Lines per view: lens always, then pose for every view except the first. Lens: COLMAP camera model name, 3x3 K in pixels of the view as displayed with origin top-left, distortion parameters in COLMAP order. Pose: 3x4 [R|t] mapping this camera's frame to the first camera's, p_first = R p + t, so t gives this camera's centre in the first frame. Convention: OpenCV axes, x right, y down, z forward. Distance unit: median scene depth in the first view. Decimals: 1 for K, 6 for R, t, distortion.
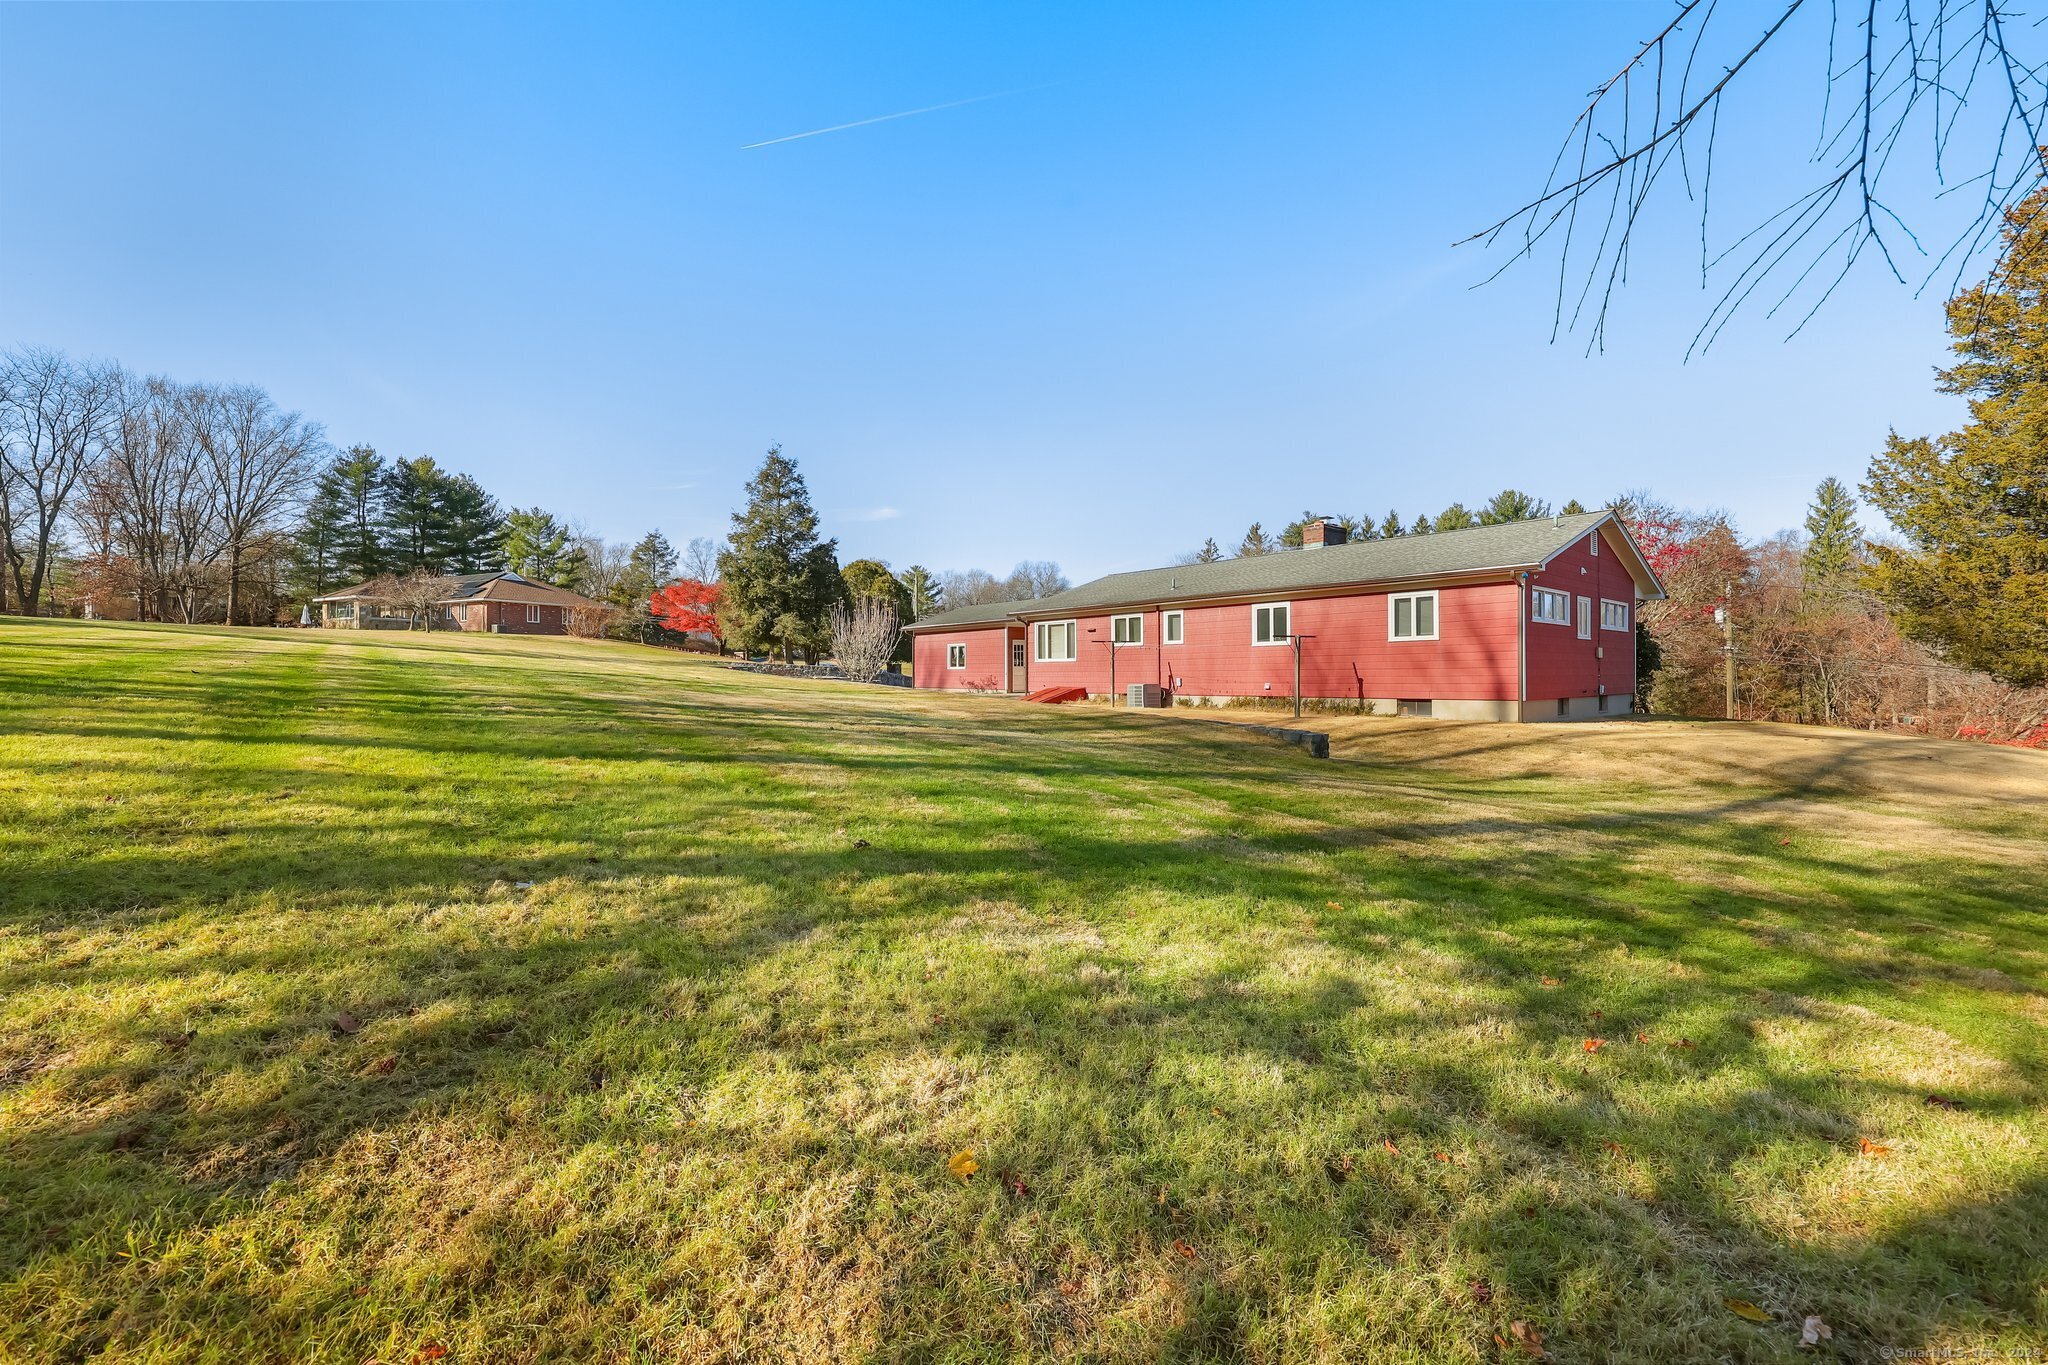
lens RADIAL K [[823.3, 0, 1024.0], [0, 823.3, 682.5], [0, 0, 1]] dist [0.000413, -0.000138]
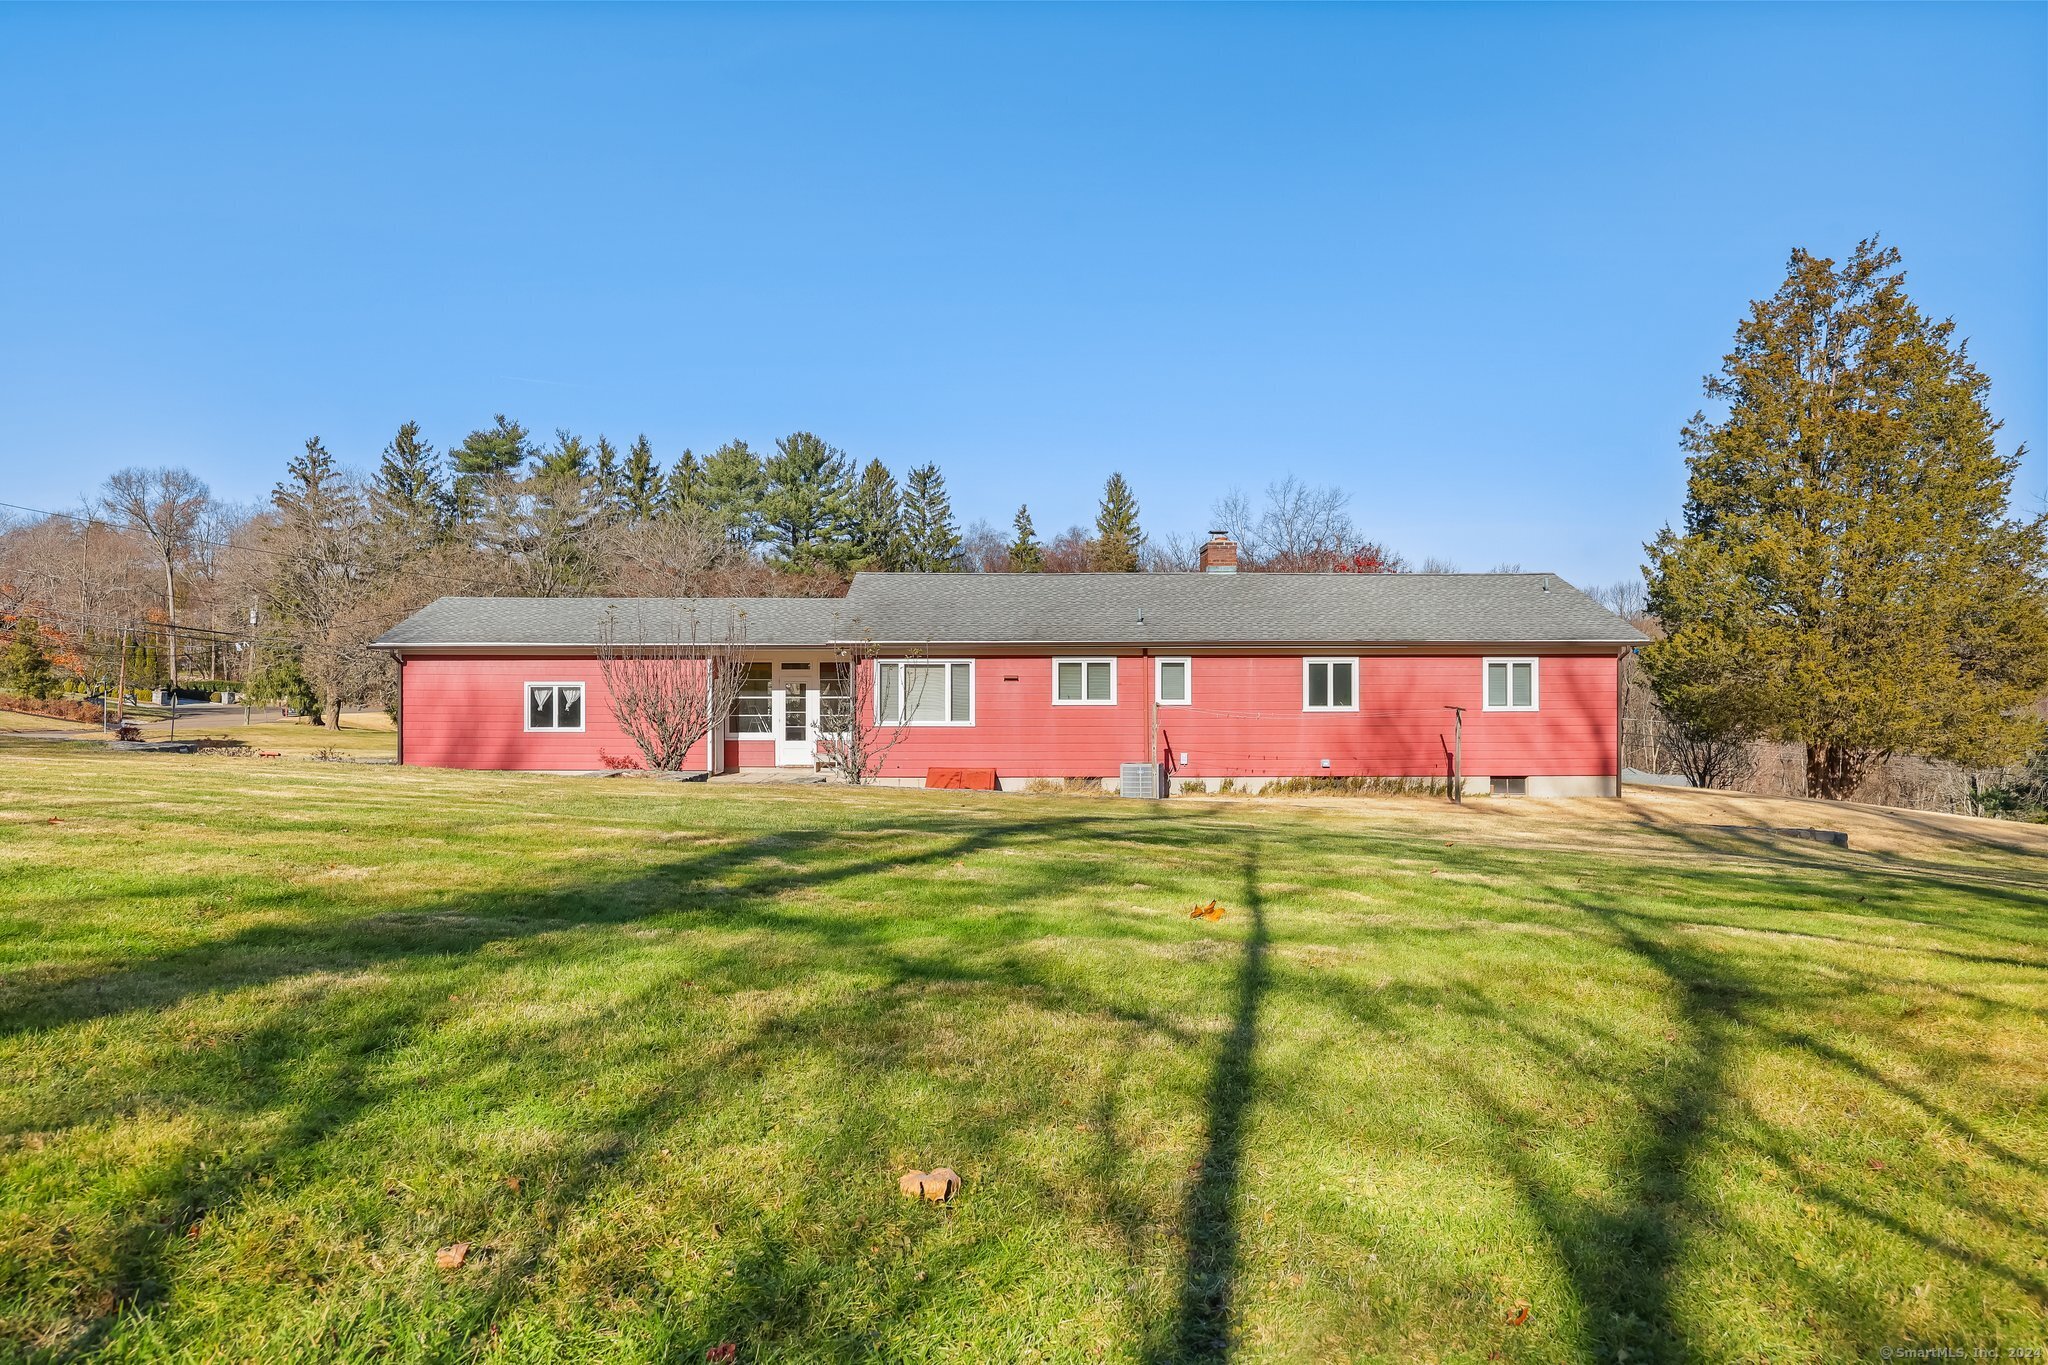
lens RADIAL K [[1413.5, 0, 1019.8], [0, 1413.5, 685.5], [0, 0, 1]] dist [0.004498, -0.000668]
pose [[0.643651, -0.002829, 0.765314, -0.902362], [0.004943, 0.999988, -0.000461, -0.069243], [-0.765303, 0.004080, 0.643657, 0.361892]]
